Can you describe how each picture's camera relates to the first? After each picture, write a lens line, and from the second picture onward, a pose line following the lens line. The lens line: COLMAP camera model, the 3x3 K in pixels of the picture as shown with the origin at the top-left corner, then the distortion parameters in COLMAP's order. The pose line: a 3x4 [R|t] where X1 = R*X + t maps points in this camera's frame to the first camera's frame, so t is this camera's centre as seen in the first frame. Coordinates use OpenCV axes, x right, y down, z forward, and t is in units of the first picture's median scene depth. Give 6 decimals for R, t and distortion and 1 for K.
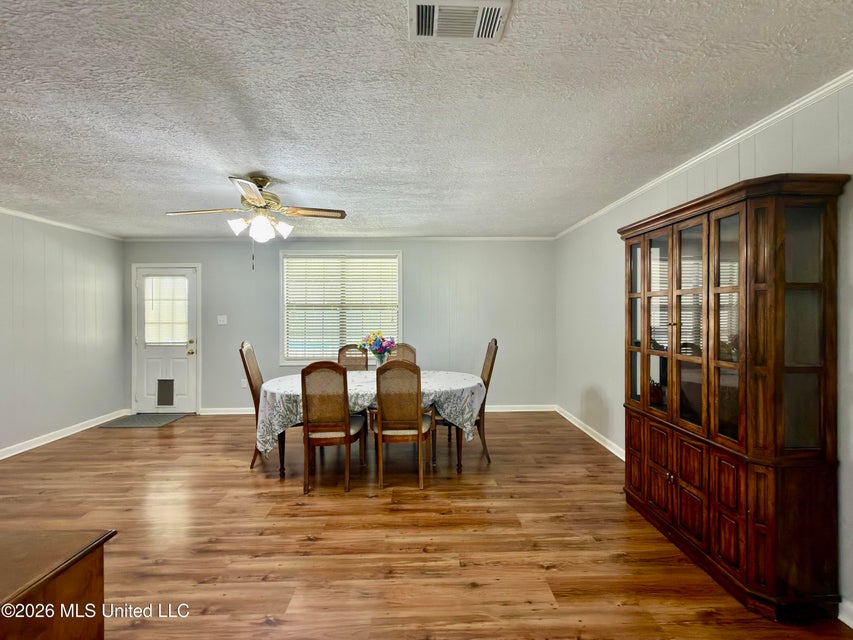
lens RADIAL K [[347.6, 0, 450.2], [0, 347.6, 313.3], [0, 0, 1]] dist [0.001908, 0.000312]
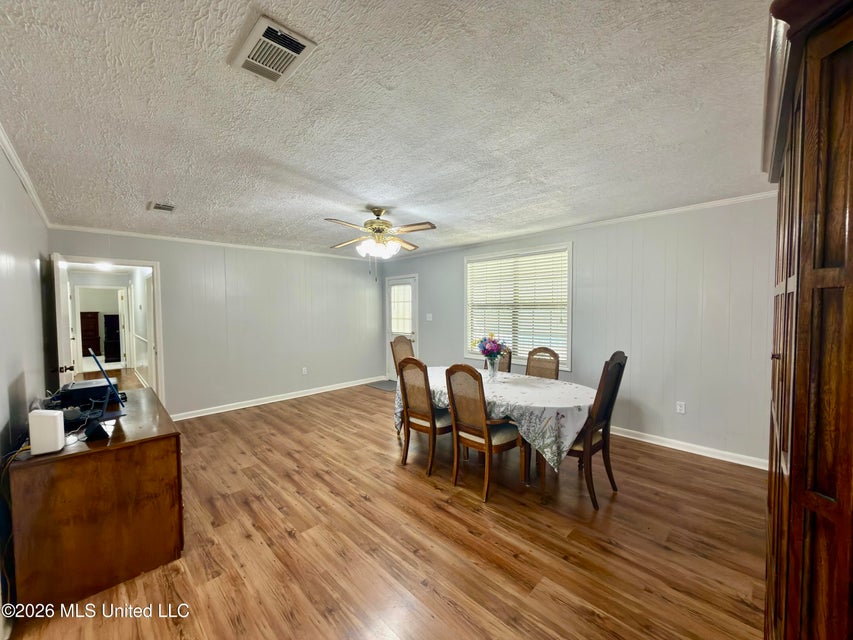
lens RADIAL K [[347.6, 0, 434.2], [0, 347.6, 321.8], [0, 0, 1]] dist [0.001908, 0.000312]
pose [[0.682694, 0.028752, -0.730139, 0.497076], [0.001027, 0.999187, 0.040307, -0.025811], [0.730704, -0.028267, 0.682109, 0.257633]]
